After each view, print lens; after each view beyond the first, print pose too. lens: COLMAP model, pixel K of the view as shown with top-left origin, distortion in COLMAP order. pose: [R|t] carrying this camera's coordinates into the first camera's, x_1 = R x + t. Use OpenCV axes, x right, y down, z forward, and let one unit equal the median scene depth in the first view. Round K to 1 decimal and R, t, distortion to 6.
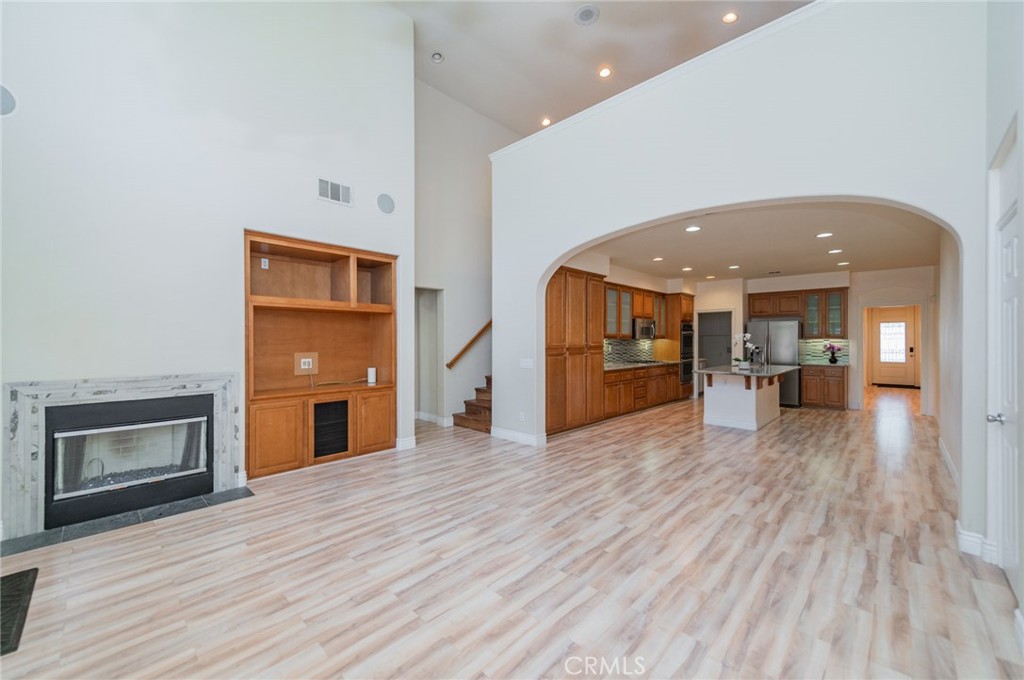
lens RADIAL K [[398.4, 0, 515.7], [0, 398.4, 341.3], [0, 0, 1]] dist [0.019138, -0.005585]
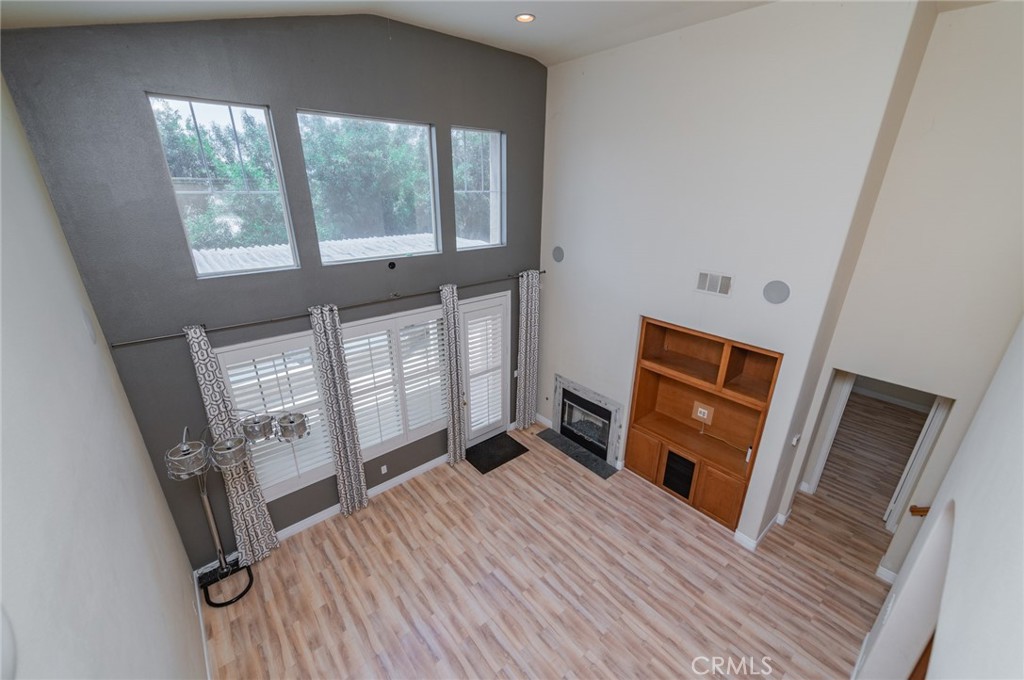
lens RADIAL K [[404.9, 0, 515.0], [0, 404.9, 341.4], [0, 0, 1]] dist [0.018920, -0.005343]
pose [[-0.101875, 0.366697, -0.924746, 0.780444], [-0.015907, 0.928863, 0.370082, -0.818235], [0.994670, 0.052412, -0.088795, 0.824215]]
